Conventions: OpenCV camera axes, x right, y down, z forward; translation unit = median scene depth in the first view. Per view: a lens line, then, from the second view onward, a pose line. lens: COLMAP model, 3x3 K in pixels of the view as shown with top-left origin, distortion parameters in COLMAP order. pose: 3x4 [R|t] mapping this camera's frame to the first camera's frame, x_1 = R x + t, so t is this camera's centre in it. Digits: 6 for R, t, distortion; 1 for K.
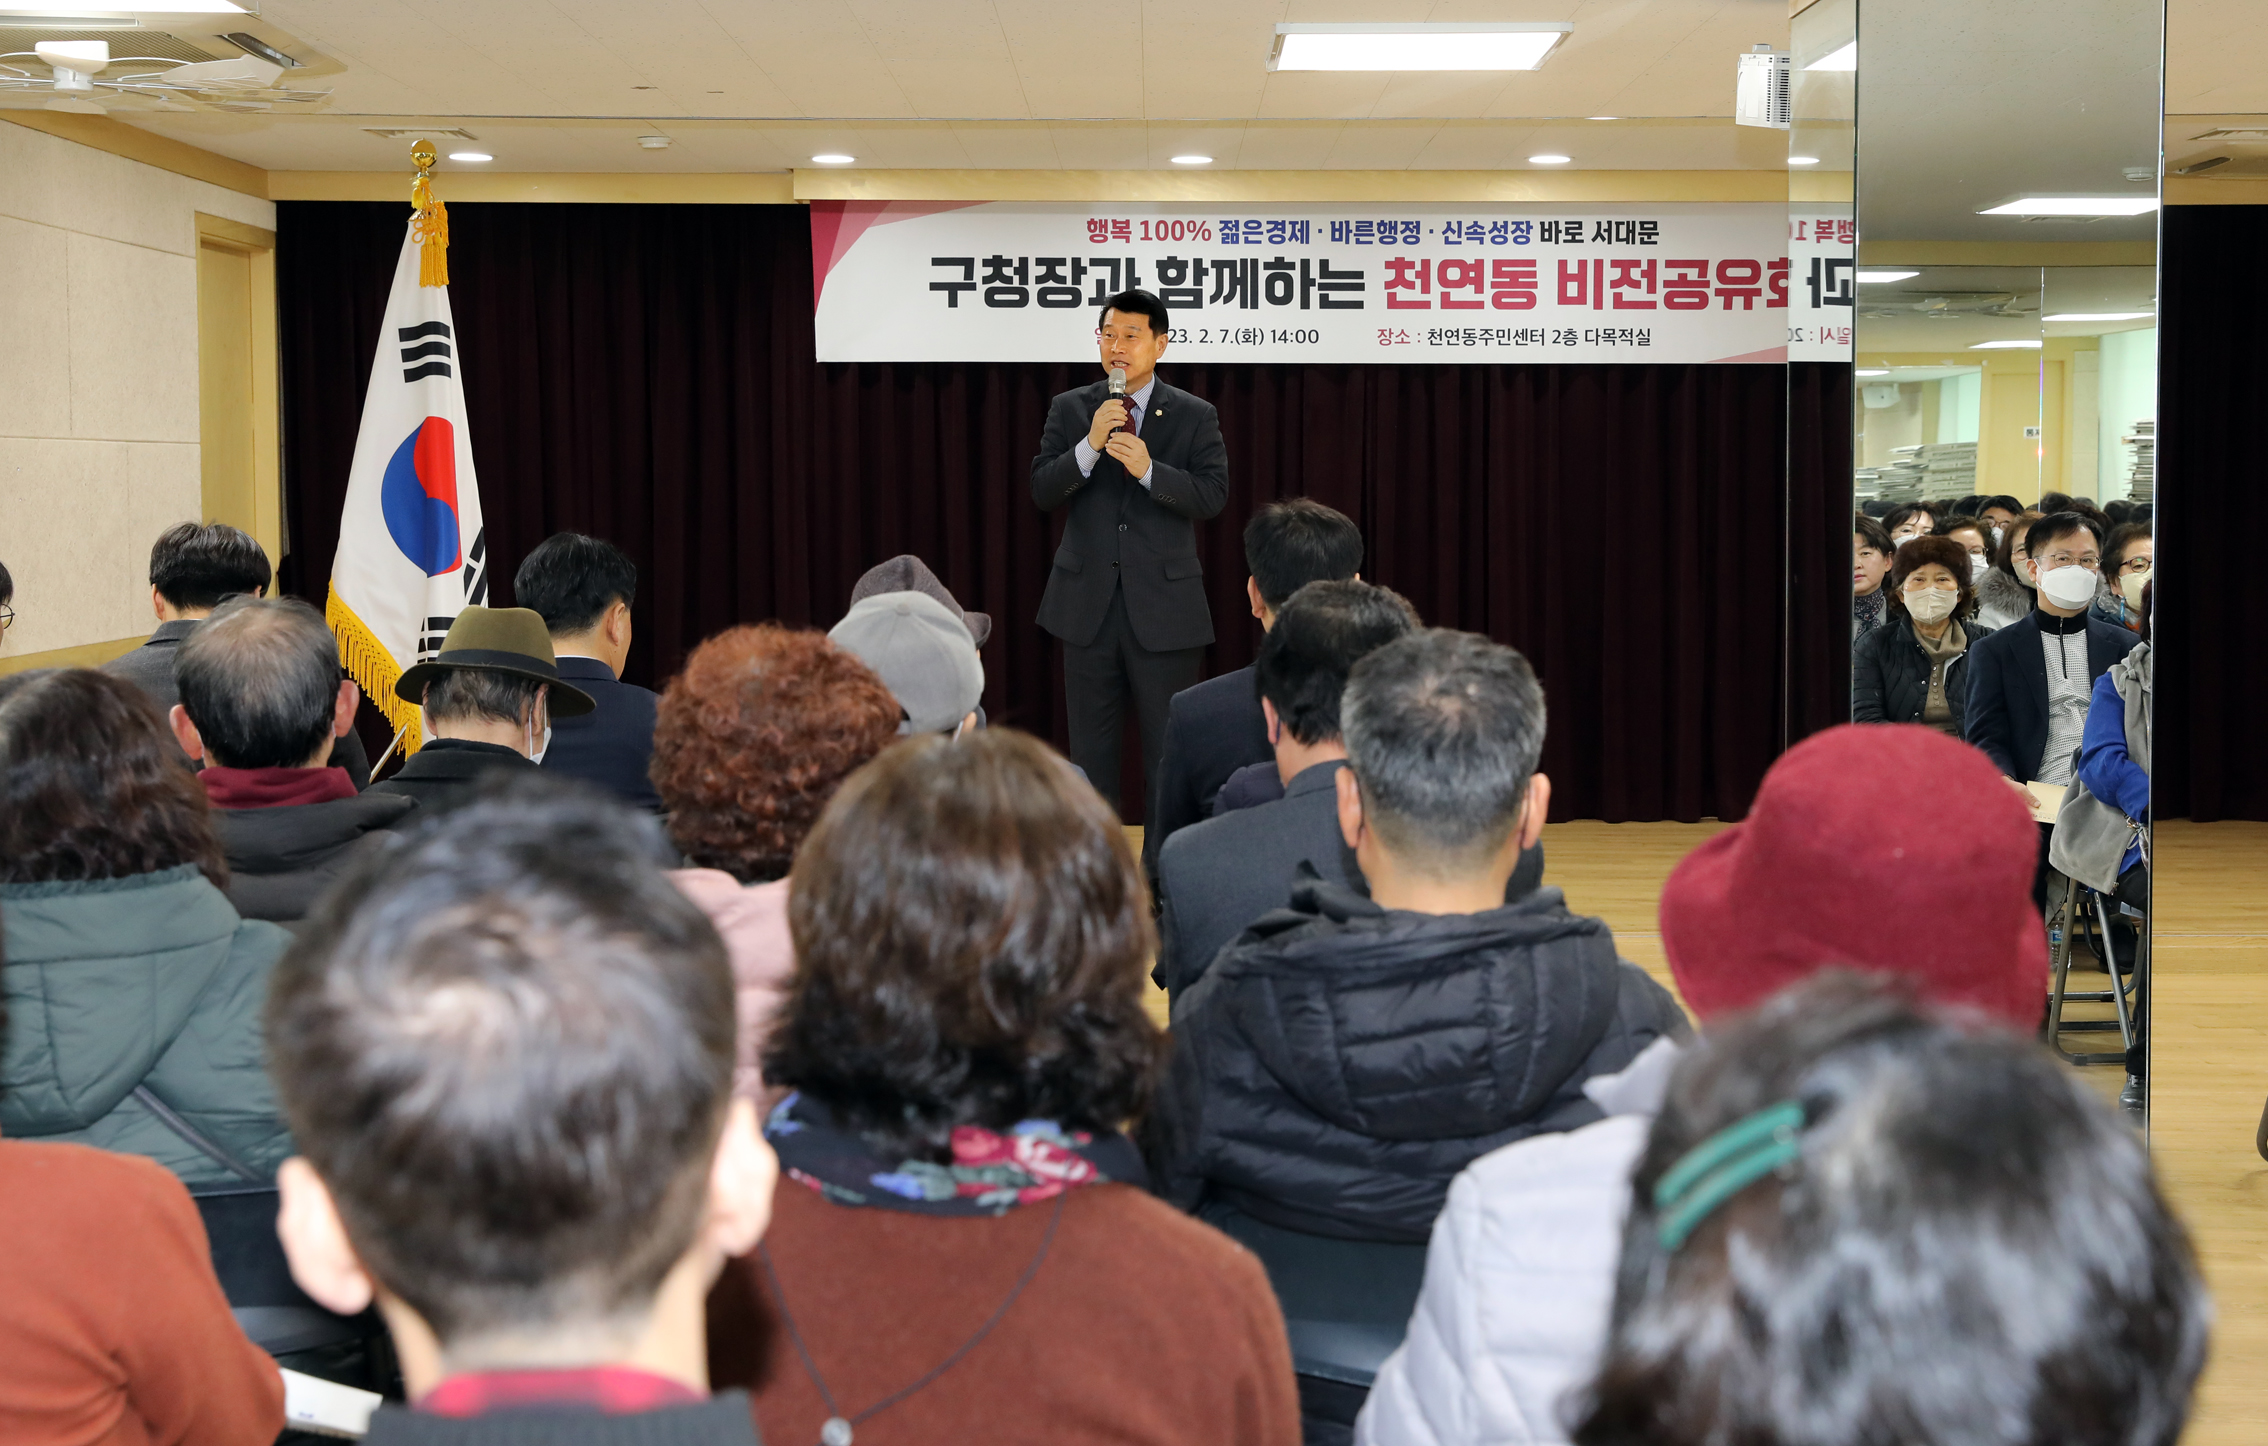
lens RADIAL K [[3249.4, 0, 1131.7], [0, 3249.4, 679.0], [0, 0, 1]] dist [0.045534, 0.012664]
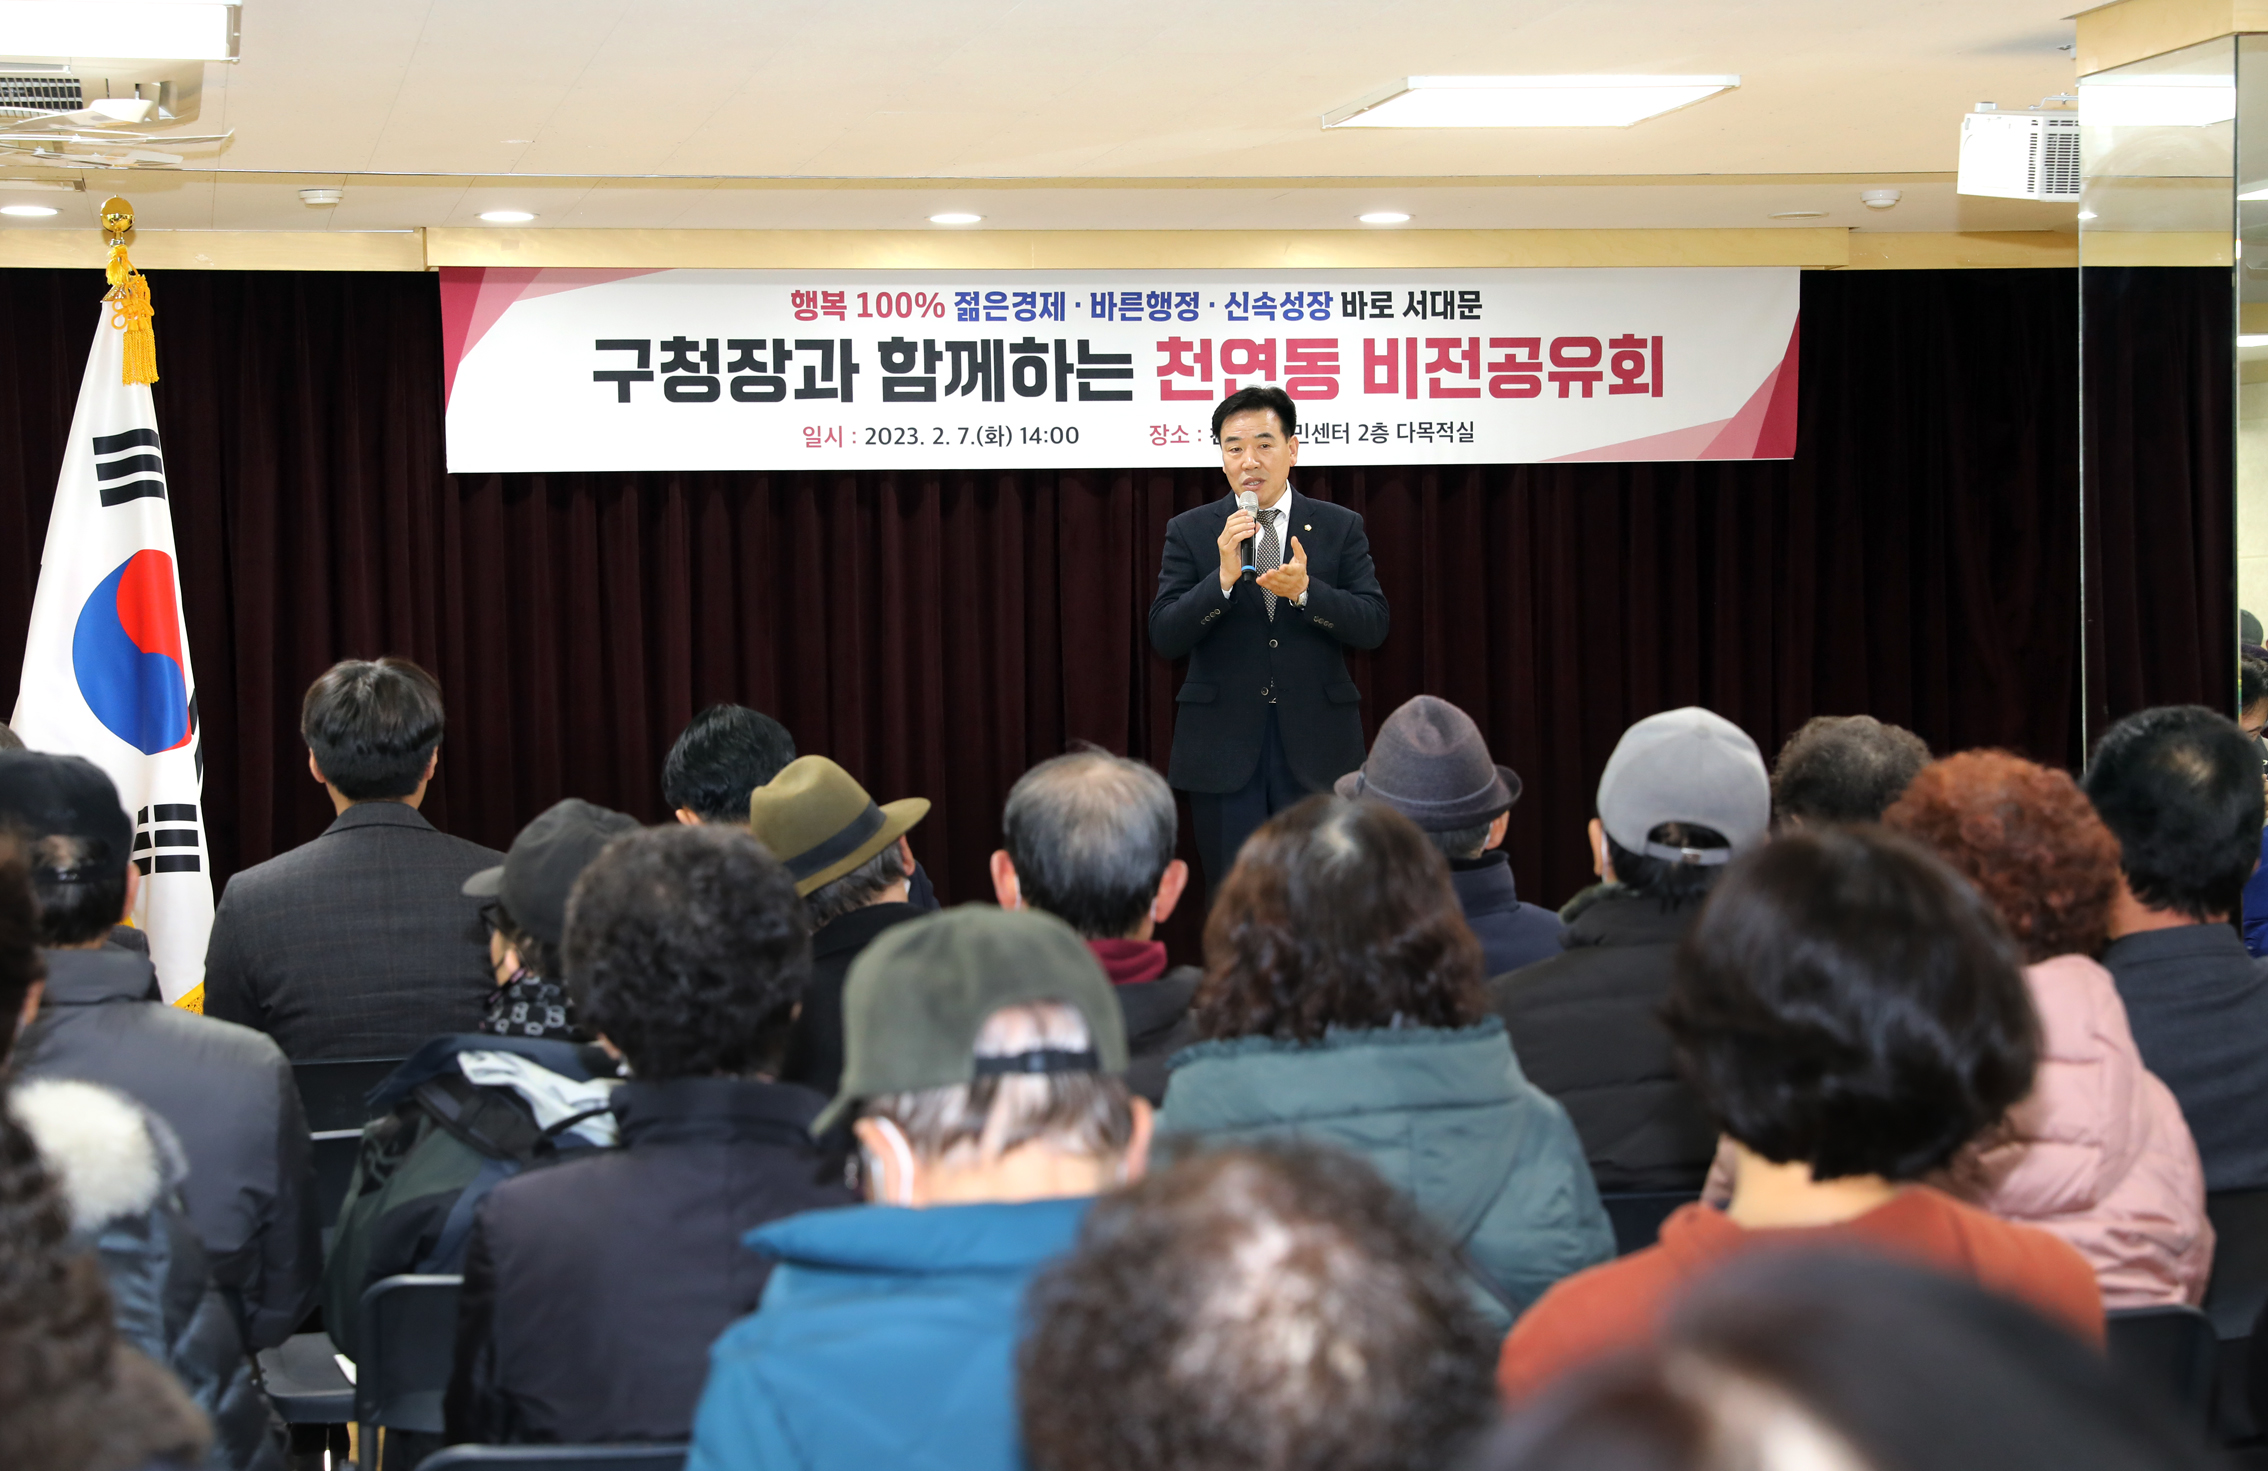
lens RADIAL K [[4481.6, 0, 989.5], [0, 4481.6, 735.0], [0, 0, 1]] dist [0.190338, 0.359598]
pose [[0.979214, -0.023085, 0.201512, -0.190423], [0.030140, 0.999033, -0.032014, 0.003918], [-0.200578, 0.037423, 0.978963, -0.082187]]
